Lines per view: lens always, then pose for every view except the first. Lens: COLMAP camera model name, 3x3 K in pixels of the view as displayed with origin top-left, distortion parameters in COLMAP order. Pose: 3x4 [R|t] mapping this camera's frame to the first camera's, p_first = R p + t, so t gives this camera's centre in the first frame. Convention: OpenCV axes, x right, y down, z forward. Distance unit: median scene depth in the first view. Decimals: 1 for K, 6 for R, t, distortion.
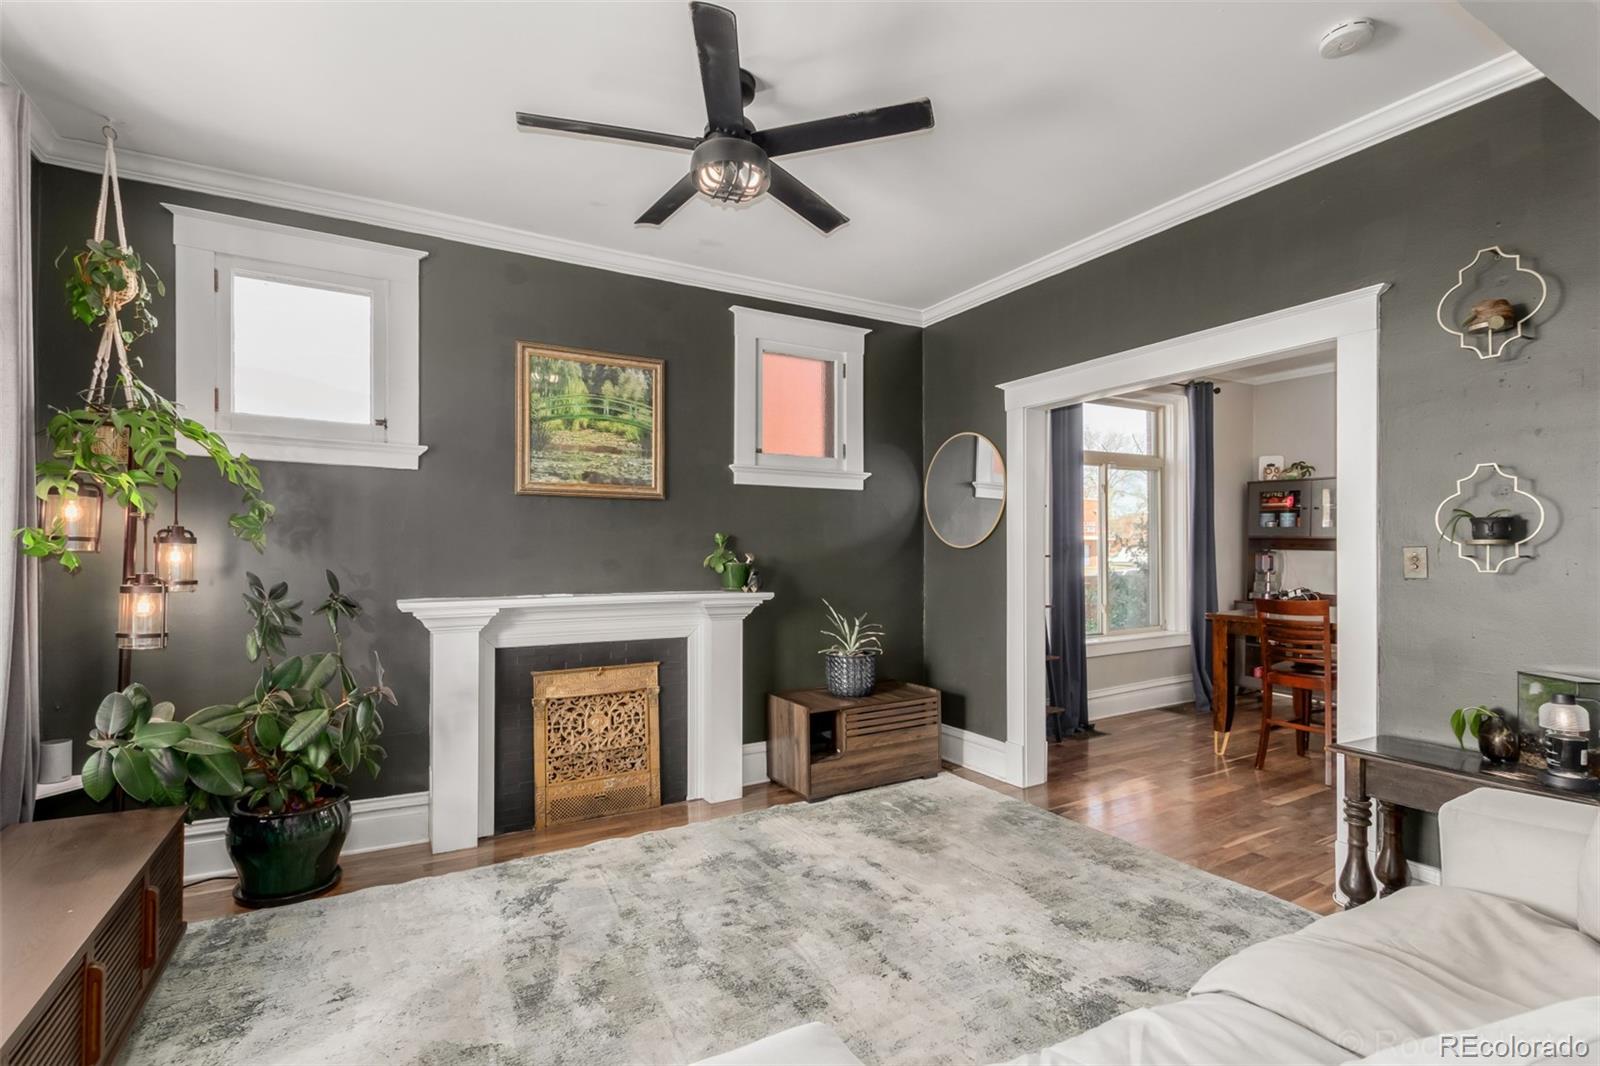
lens RADIAL K [[748.1, 0, 807.1], [0, 748.1, 545.3], [0, 0, 1]] dist [-0.000896, -0.002329]
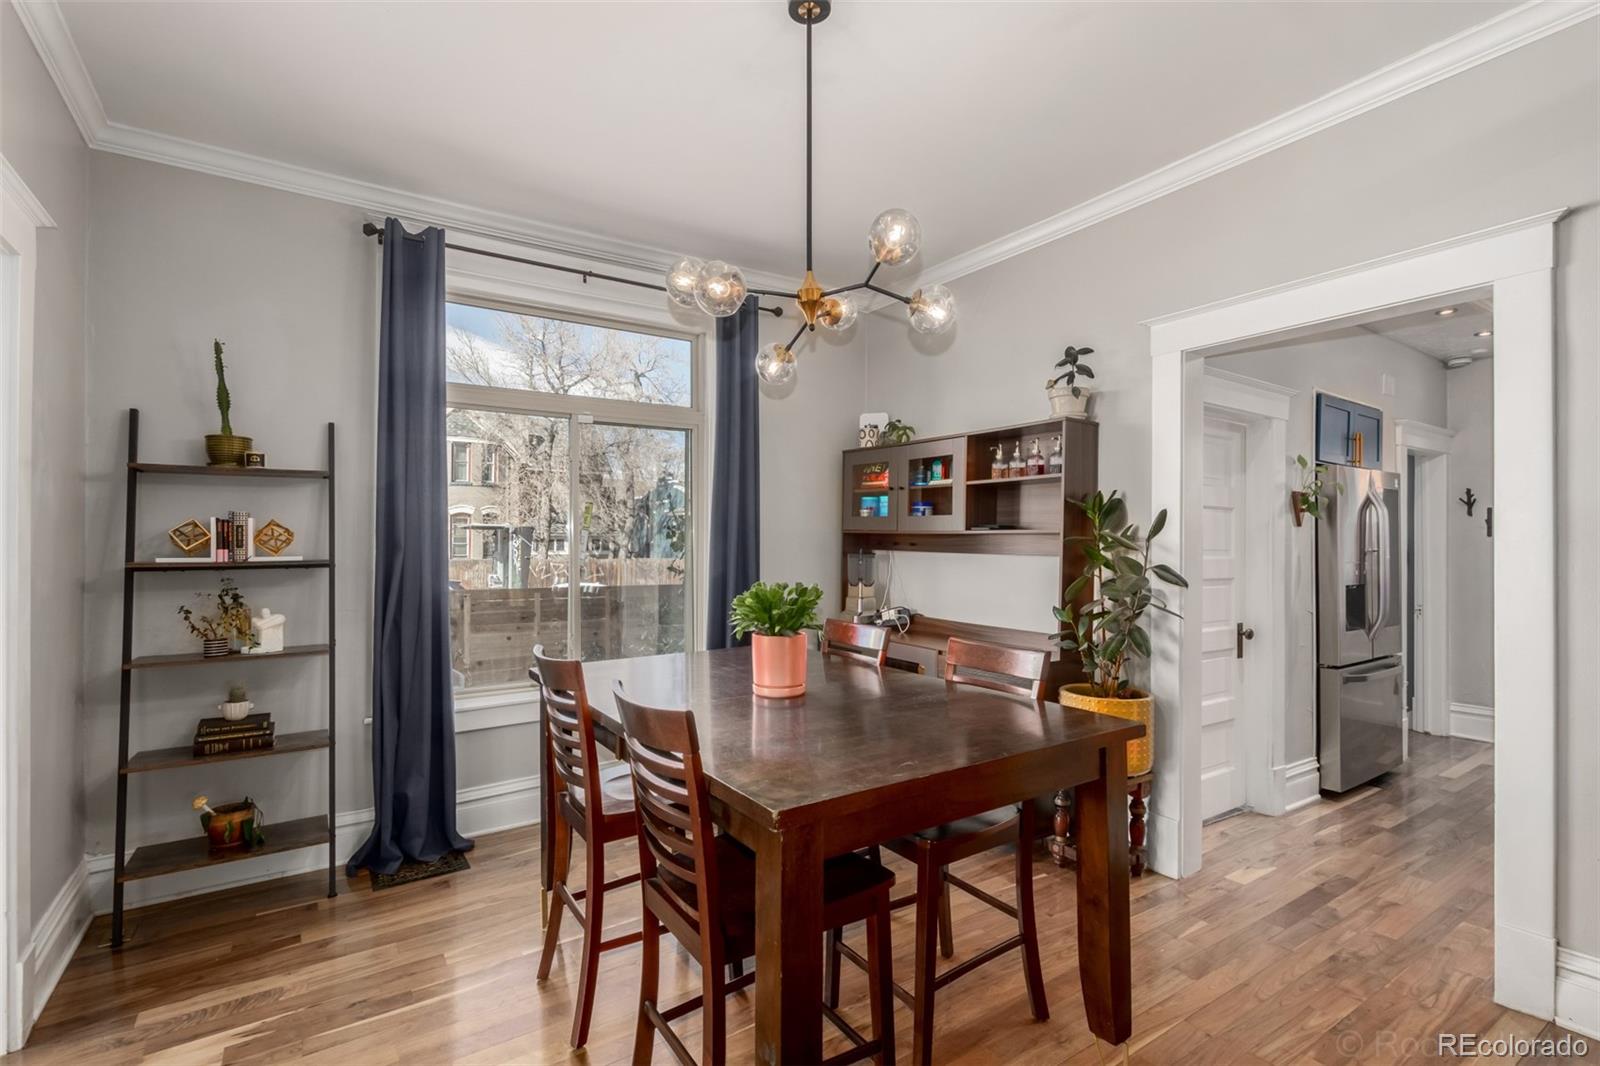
lens RADIAL K [[748.1, 0, 827.8], [0, 748.1, 539.3], [0, 0, 1]] dist [-0.000896, -0.002329]
pose [[0.995464, -0.002740, 0.095098, 1.215421], [0.003162, 0.999986, -0.004285, -0.001362], [-0.095085, 0.004566, 0.995459, 0.755054]]
